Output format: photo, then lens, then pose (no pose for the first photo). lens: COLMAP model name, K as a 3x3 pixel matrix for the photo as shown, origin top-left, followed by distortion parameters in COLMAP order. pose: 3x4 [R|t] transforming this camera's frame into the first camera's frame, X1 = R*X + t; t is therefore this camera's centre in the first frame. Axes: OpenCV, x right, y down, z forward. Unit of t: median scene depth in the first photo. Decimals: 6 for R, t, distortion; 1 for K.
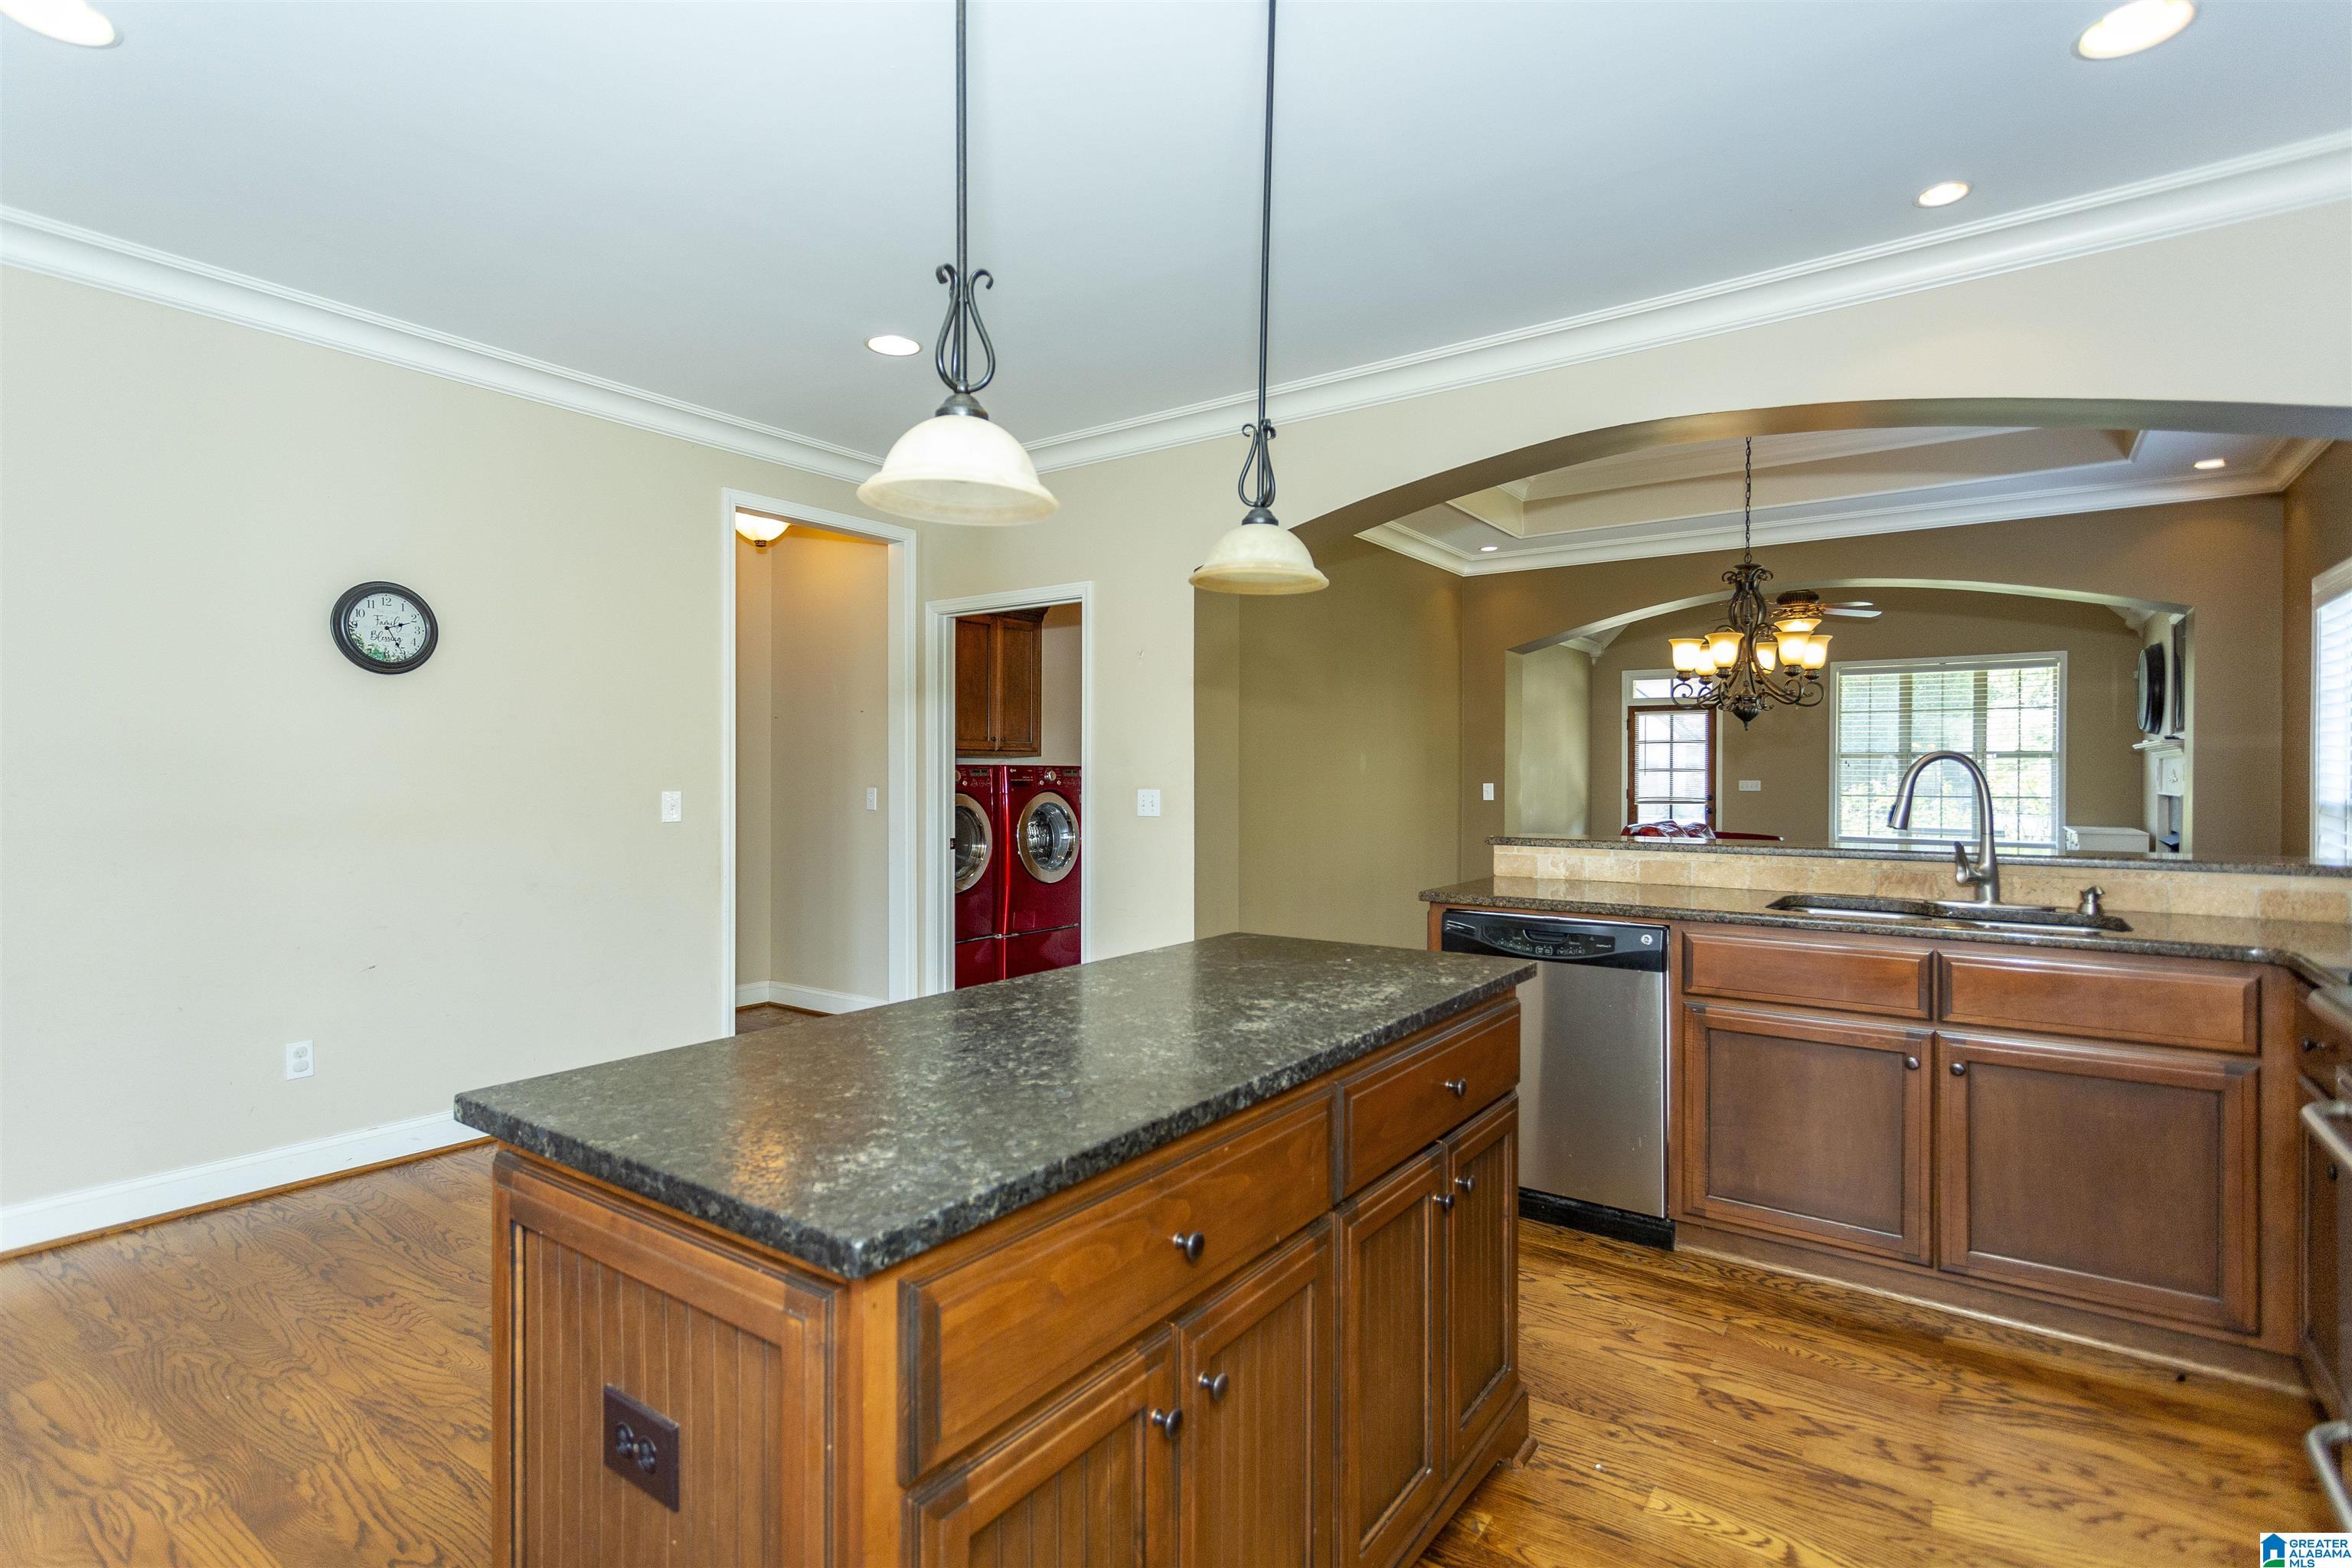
lens RADIAL K [[1121.8, 0, 1157.1], [0, 1121.8, 769.2], [0, 0, 1]] dist [0.002309, 0.000846]
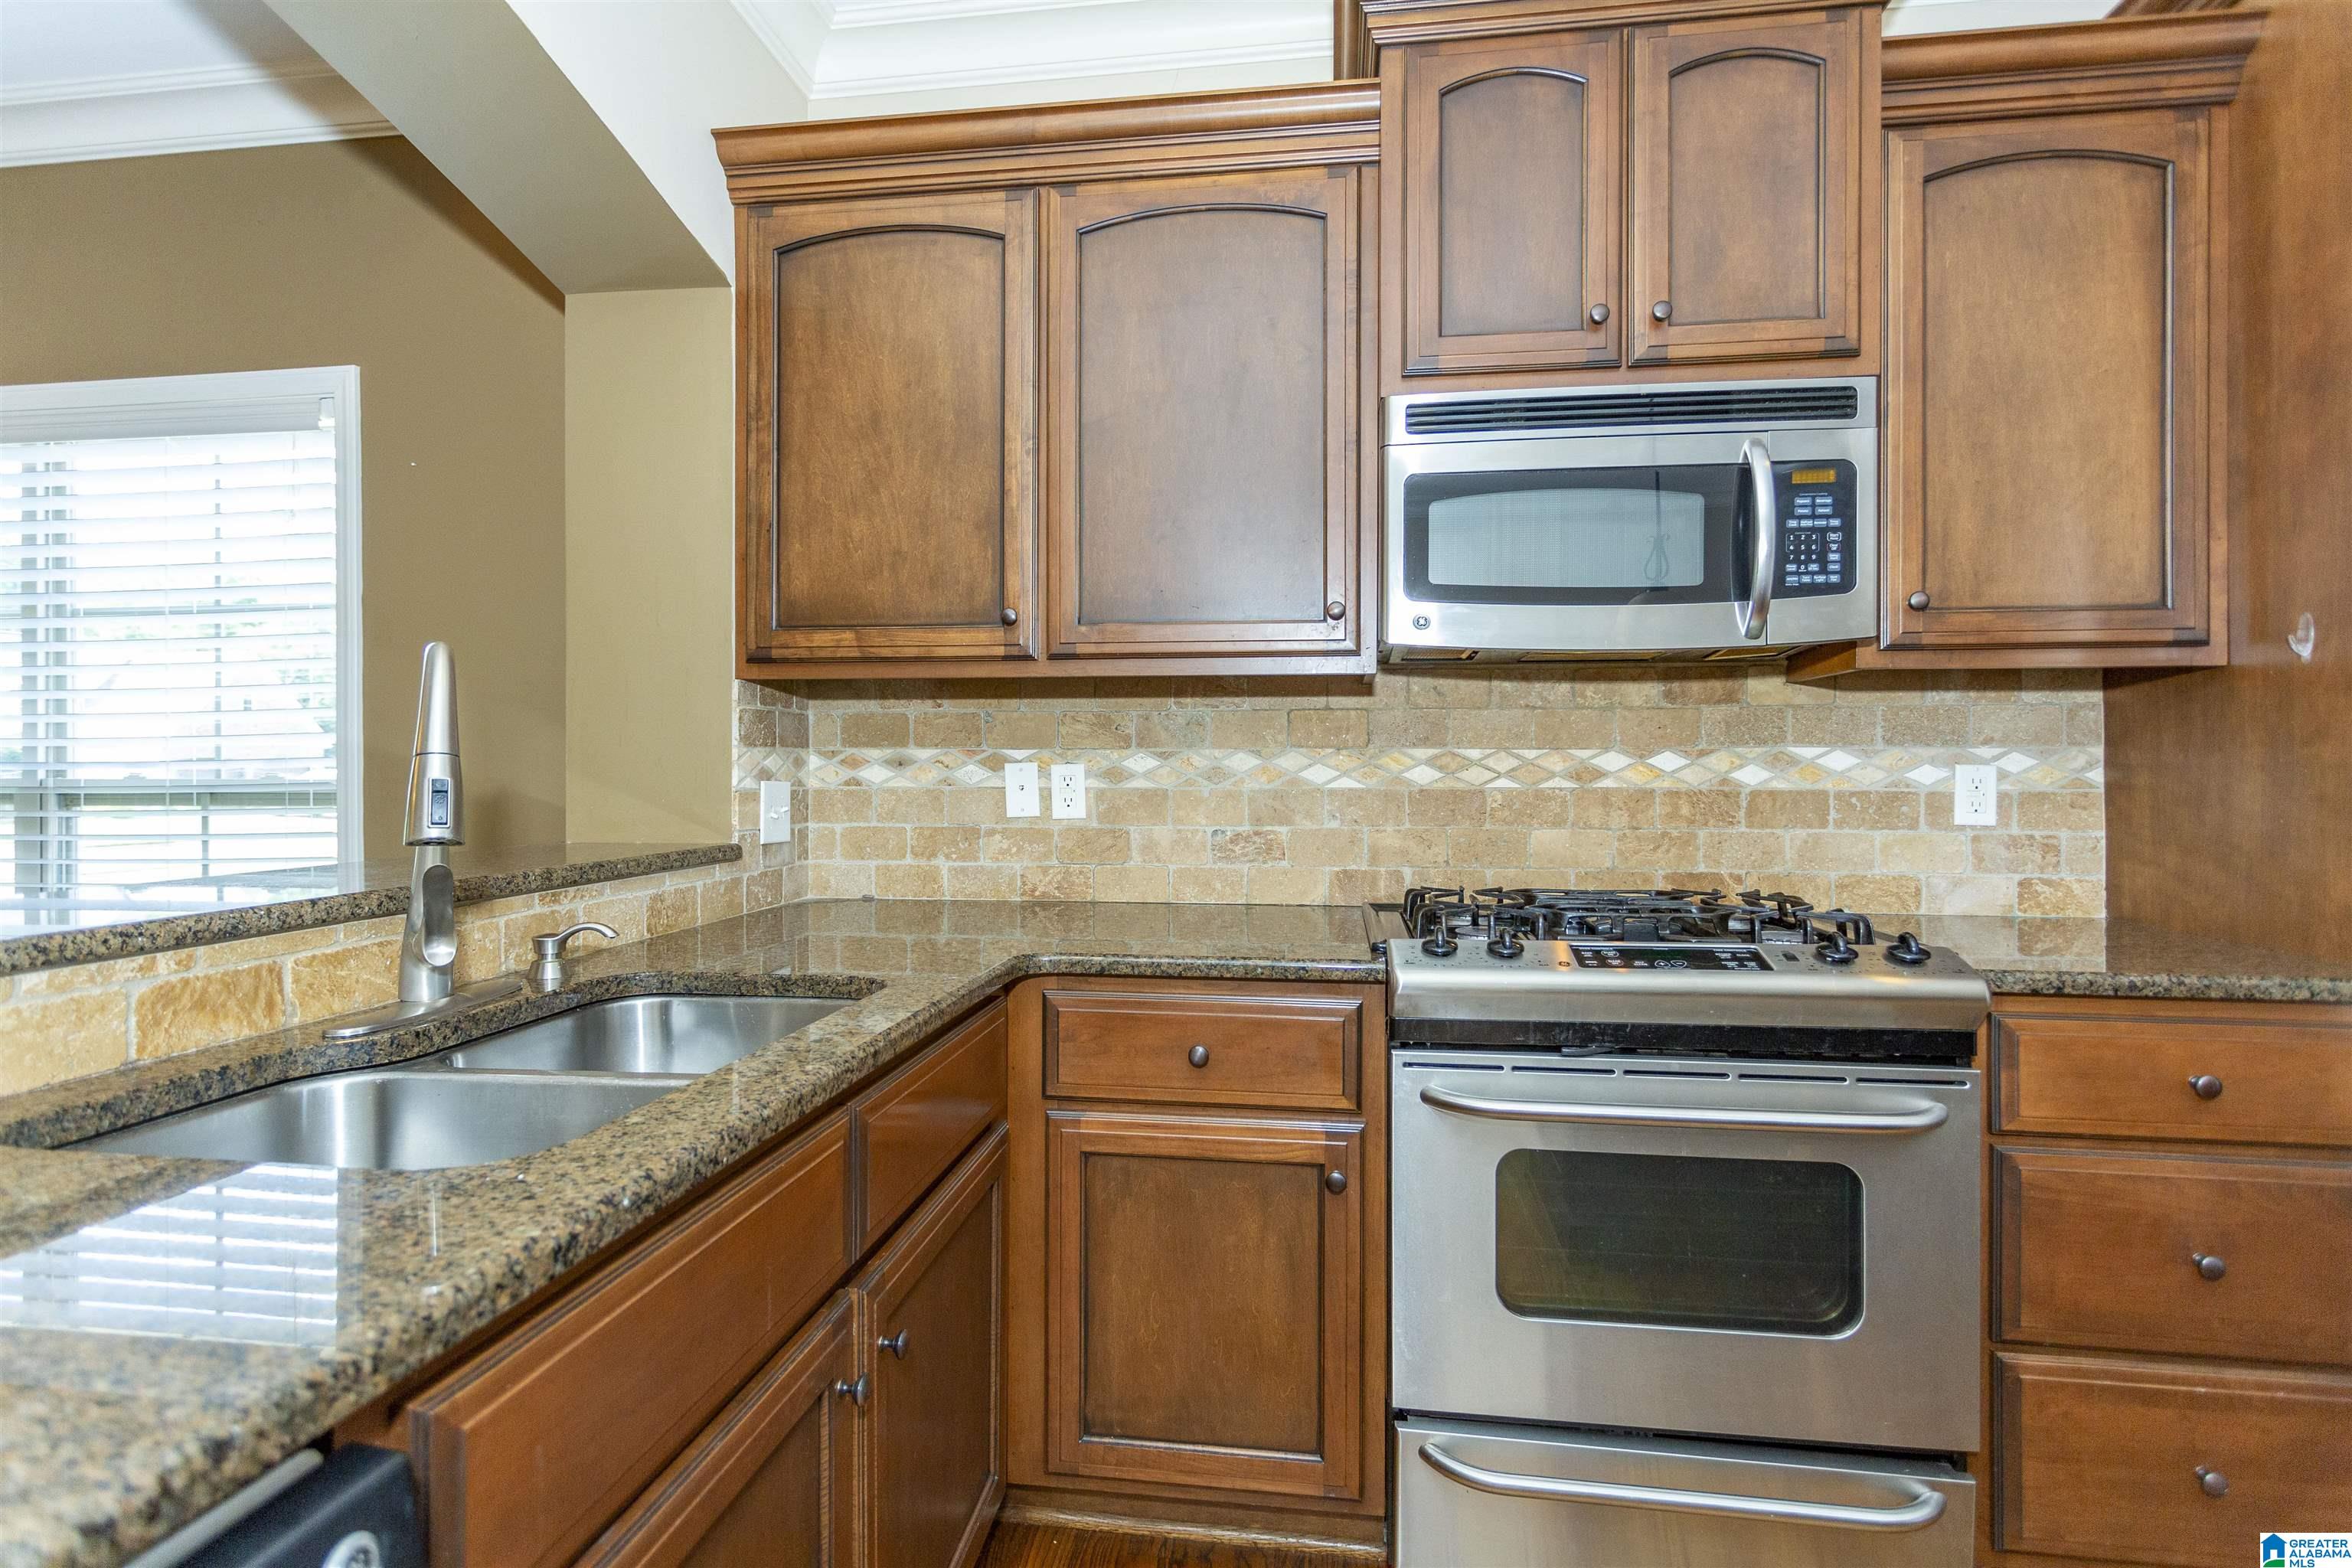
lens RADIAL K [[1121.8, 0, 1157.1], [0, 1121.8, 769.2], [0, 0, 1]] dist [0.002309, 0.000846]
pose [[-0.464493, -0.006422, 0.885554, 0.056400], [-0.005928, 0.999974, 0.004142, 0.006275], [-0.885557, -0.003325, -0.464519, 0.237320]]
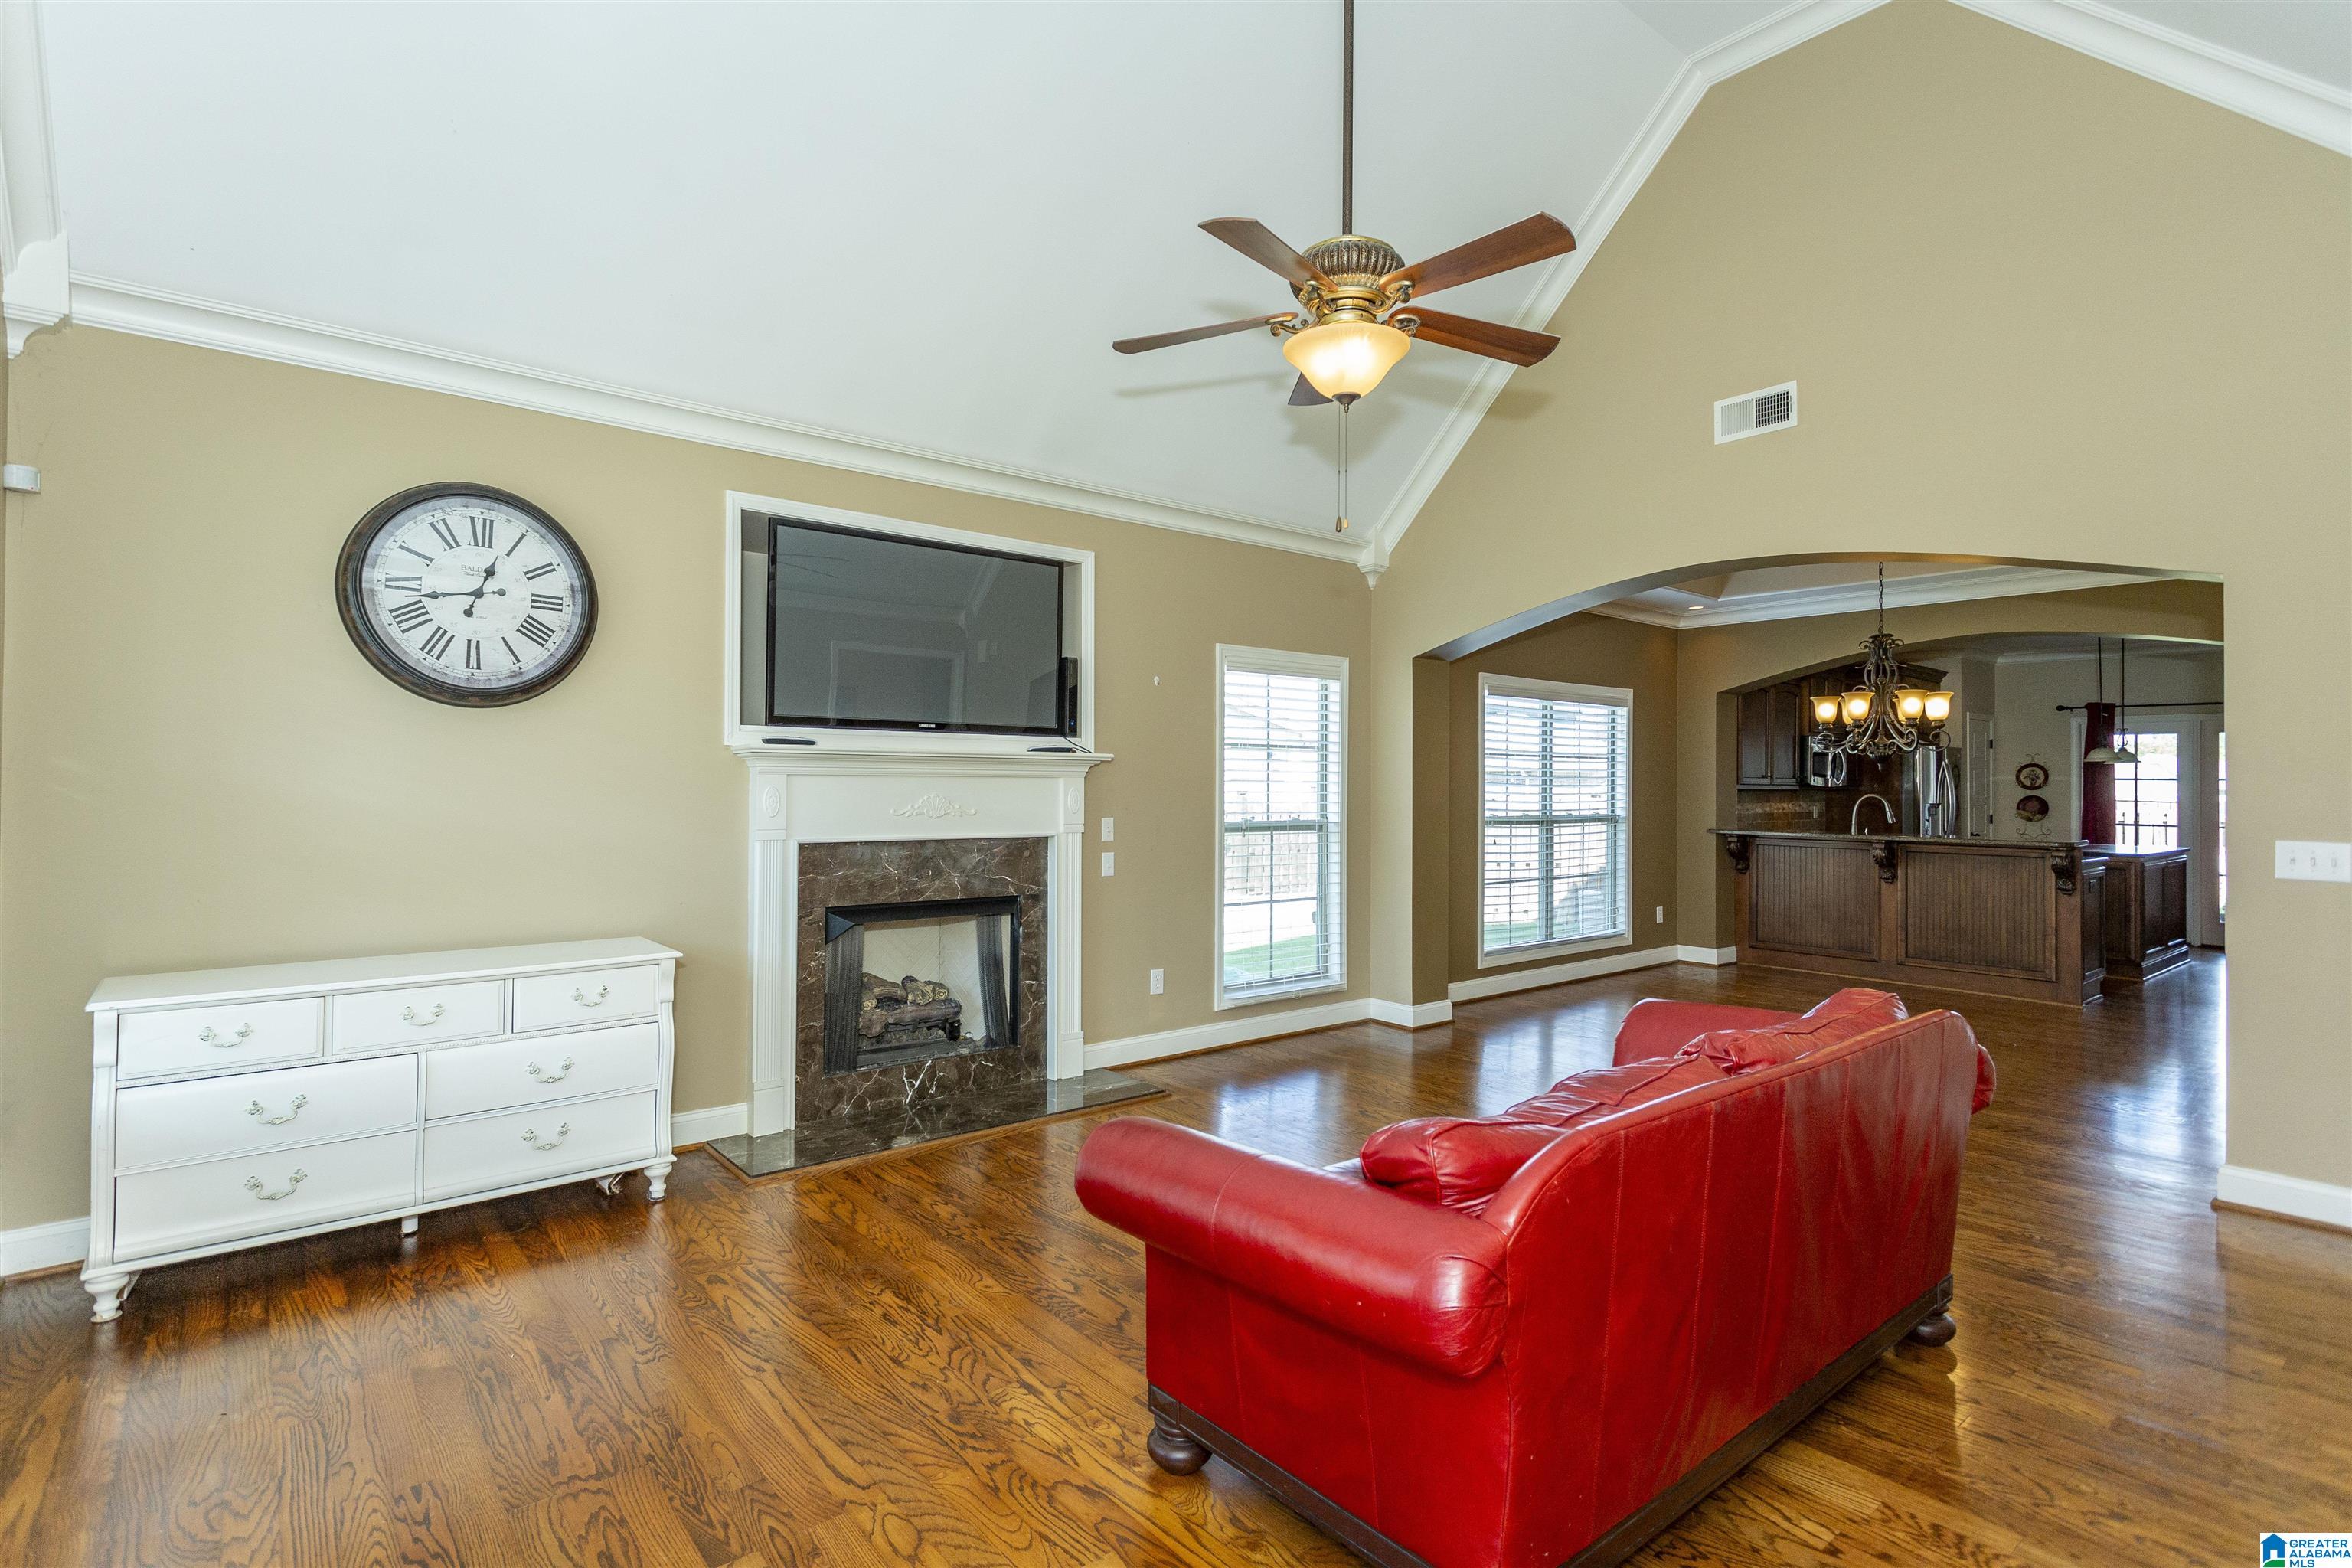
lens RADIAL K [[1121.8, 0, 1157.1], [0, 1121.8, 769.2], [0, 0, 1]] dist [0.002309, 0.000846]
pose [[-0.960780, -0.007564, 0.277209, 0.385568], [-0.012058, 0.999822, -0.014508, -0.003998], [-0.277050, -0.017282, -0.960700, 0.988359]]
